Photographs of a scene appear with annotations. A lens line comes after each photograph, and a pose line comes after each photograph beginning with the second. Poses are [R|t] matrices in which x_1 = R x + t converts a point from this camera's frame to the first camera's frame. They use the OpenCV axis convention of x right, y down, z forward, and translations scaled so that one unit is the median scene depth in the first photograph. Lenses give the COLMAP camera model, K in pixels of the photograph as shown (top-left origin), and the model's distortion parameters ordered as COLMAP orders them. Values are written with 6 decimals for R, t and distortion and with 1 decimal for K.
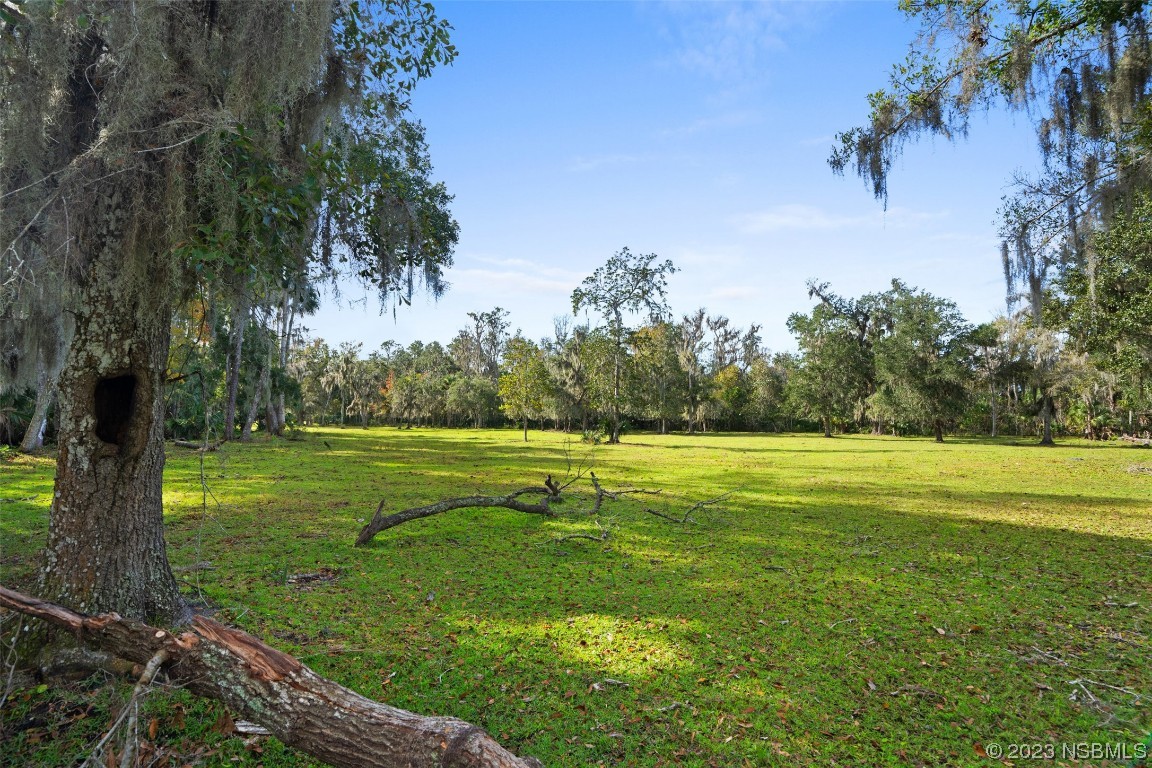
lens RADIAL K [[542.6, 0, 573.6], [0, 542.6, 382.9], [0, 0, 1]] dist [-0.043844, 0.006201]
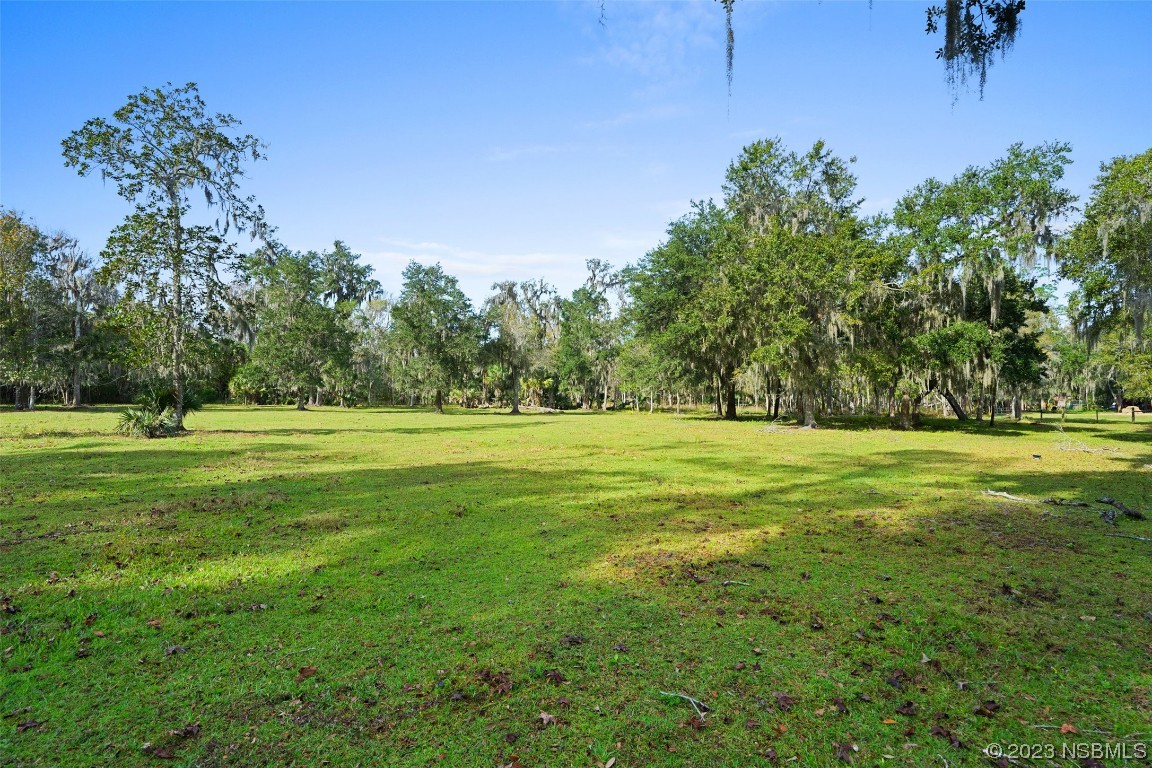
lens RADIAL K [[570.3, 0, 566.4], [0, 570.3, 383.2], [0, 0, 1]] dist [-0.019548, 0.004642]
pose [[0.432132, 0.017381, 0.901643, -0.125087], [-0.072867, 0.997218, 0.015699, 0.010971], [-0.898862, -0.072484, 0.432197, 0.183512]]
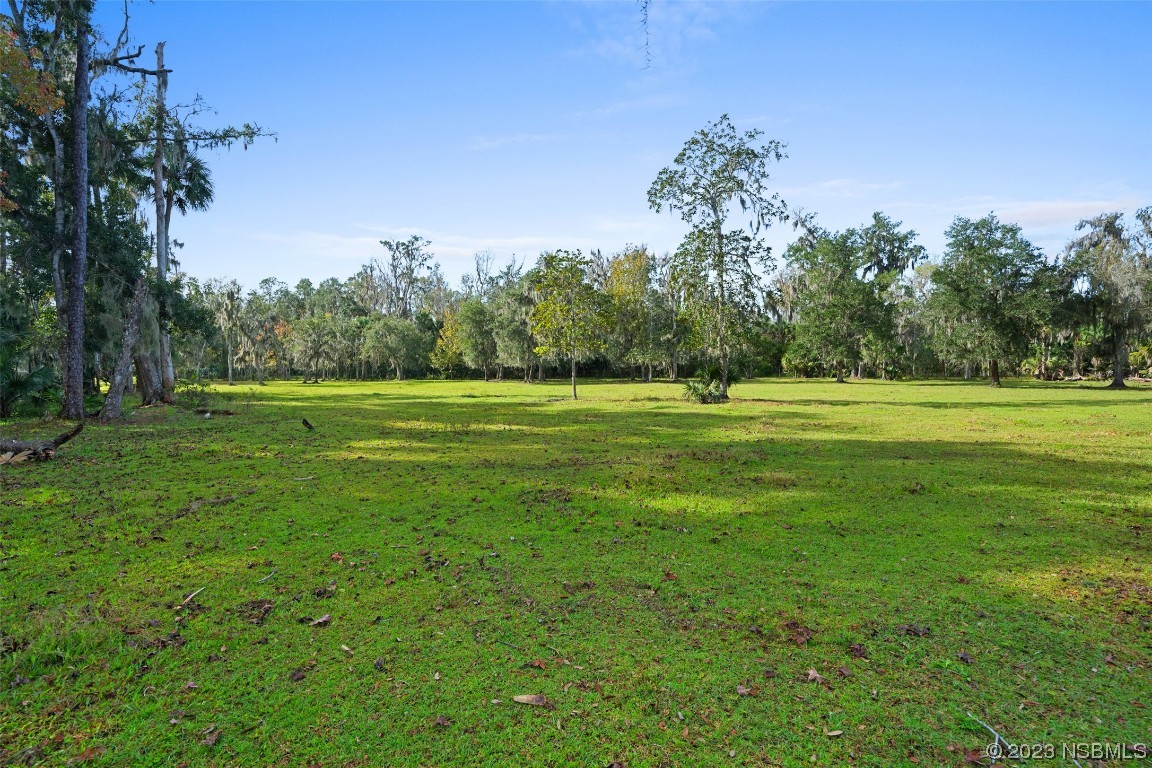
lens RADIAL K [[542.6, 0, 576.8], [0, 542.6, 385.7], [0, 0, 1]] dist [-0.043844, 0.006201]
pose [[0.977769, -0.024422, 0.208260, -0.114812], [0.002997, 0.994720, 0.102578, 0.010097], [-0.209666, -0.099673, 0.972680, 0.169374]]
